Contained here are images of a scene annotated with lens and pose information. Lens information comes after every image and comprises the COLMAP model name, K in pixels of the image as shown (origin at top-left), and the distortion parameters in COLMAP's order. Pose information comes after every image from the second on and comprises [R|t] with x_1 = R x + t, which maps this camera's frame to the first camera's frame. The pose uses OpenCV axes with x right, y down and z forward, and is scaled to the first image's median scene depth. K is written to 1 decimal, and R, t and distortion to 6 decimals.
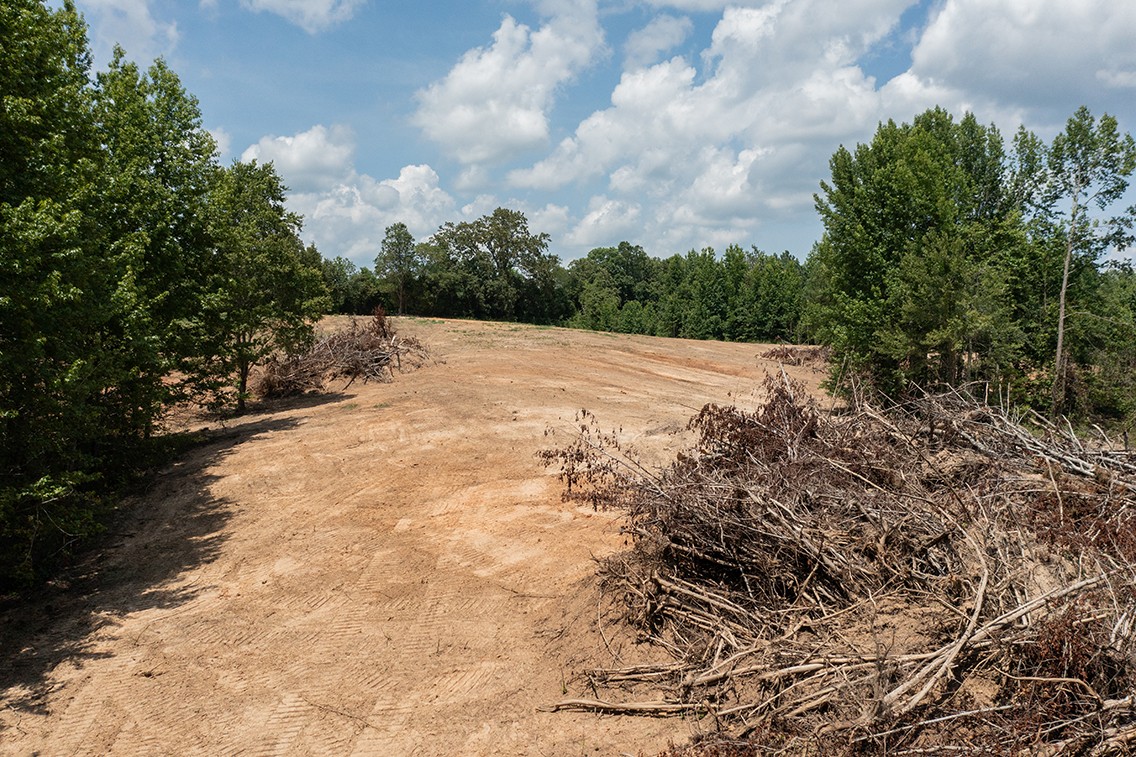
lens RADIAL K [[890.5, 0, 568.0], [0, 890.5, 378.5], [0, 0, 1]] dist [-0.027623, 0.009507]
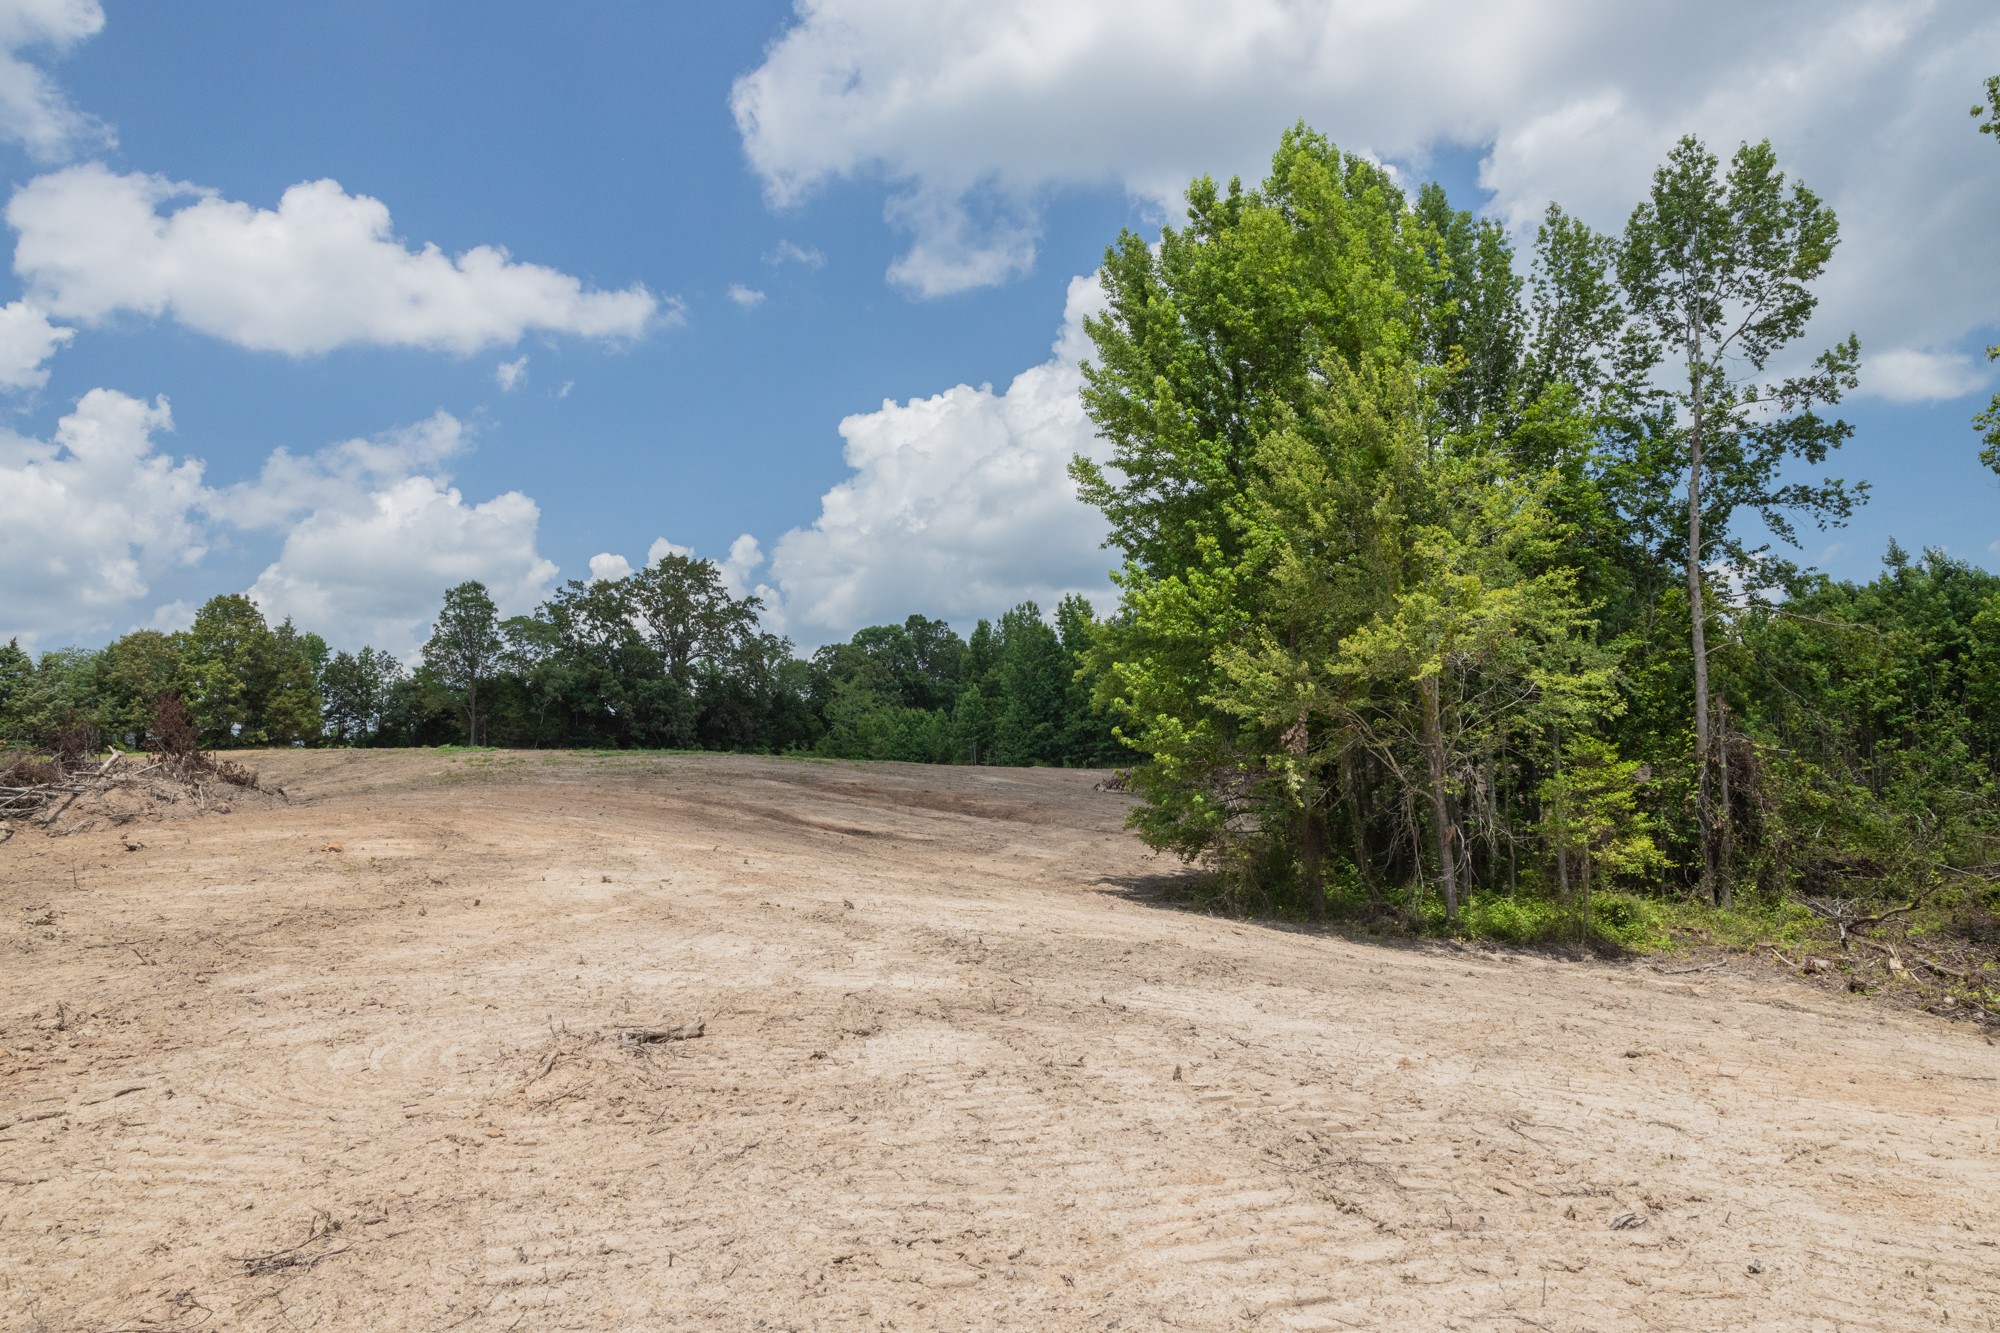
lens RADIAL K [[1276.9, 0, 1021.5], [0, 1276.9, 670.1], [0, 0, 1]] dist [-0.008859, 0.000646]
pose [[0.997790, -0.039213, 0.053633, 0.209110], [0.046793, 0.987835, -0.148299, 0.024063], [-0.047166, 0.150481, 0.987487, 0.424731]]
